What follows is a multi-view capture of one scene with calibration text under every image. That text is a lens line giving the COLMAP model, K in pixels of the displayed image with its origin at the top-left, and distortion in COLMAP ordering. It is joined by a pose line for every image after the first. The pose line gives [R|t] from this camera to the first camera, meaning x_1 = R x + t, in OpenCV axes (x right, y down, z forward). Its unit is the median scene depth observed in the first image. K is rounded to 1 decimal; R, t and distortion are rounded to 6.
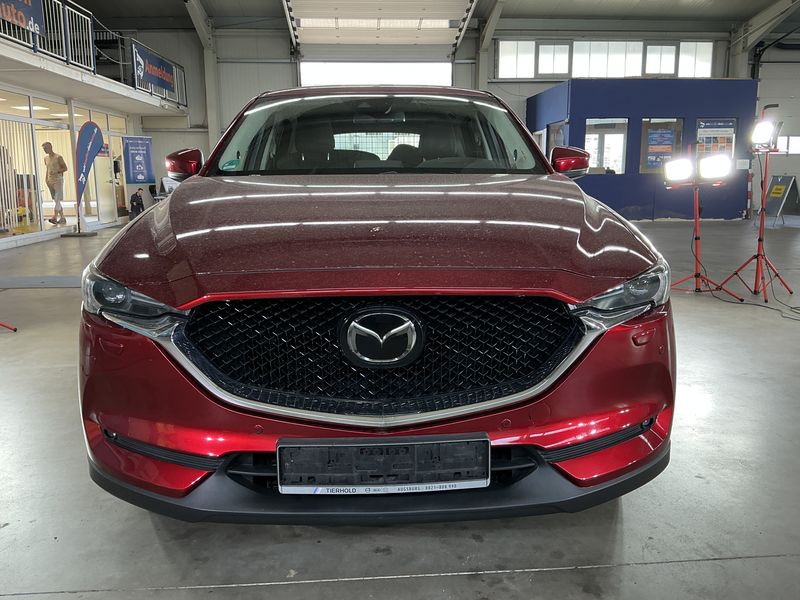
lens RADIAL K [[665.0, 0, 398.6], [0, 665.0, 297.9], [0, 0, 1]] dist [0.088109, -0.174447]
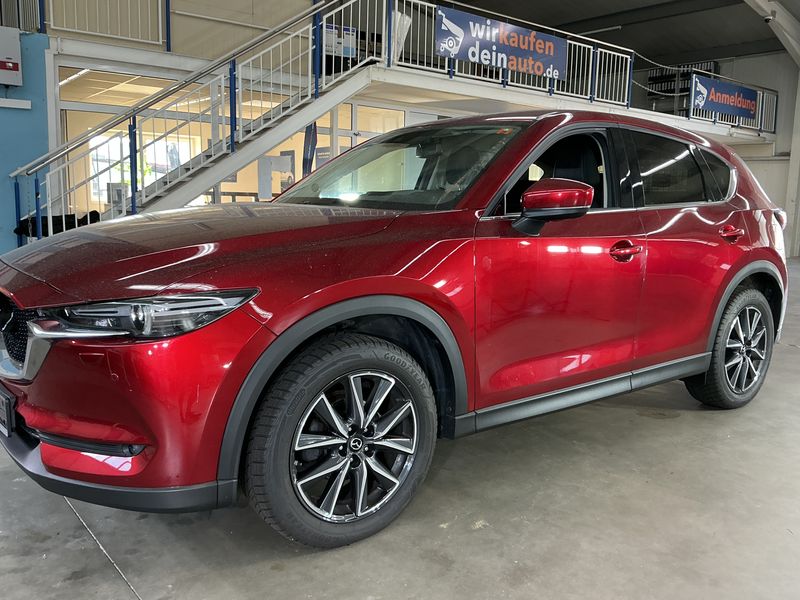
lens RADIAL K [[665.0, 0, 398.6], [0, 665.0, 297.9], [0, 0, 1]] dist [0.088109, -0.174447]
pose [[0.578587, 0.146577, -0.802342, 0.197233], [-0.179643, 0.982464, 0.049938, -0.023526], [0.795592, 0.115241, 0.594772, 0.098024]]
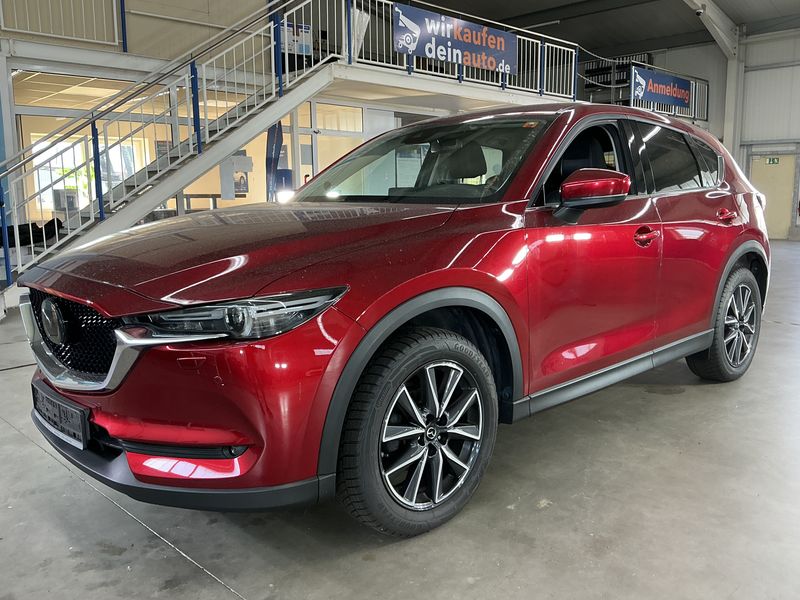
lens RADIAL K [[665.0, 0, 398.6], [0, 665.0, 297.9], [0, 0, 1]] dist [0.088109, -0.174447]
pose [[0.656071, 0.120759, -0.744975, 0.180453], [-0.136359, 0.989837, 0.040364, -0.017579], [0.742278, 0.075102, 0.665870, 0.070104]]
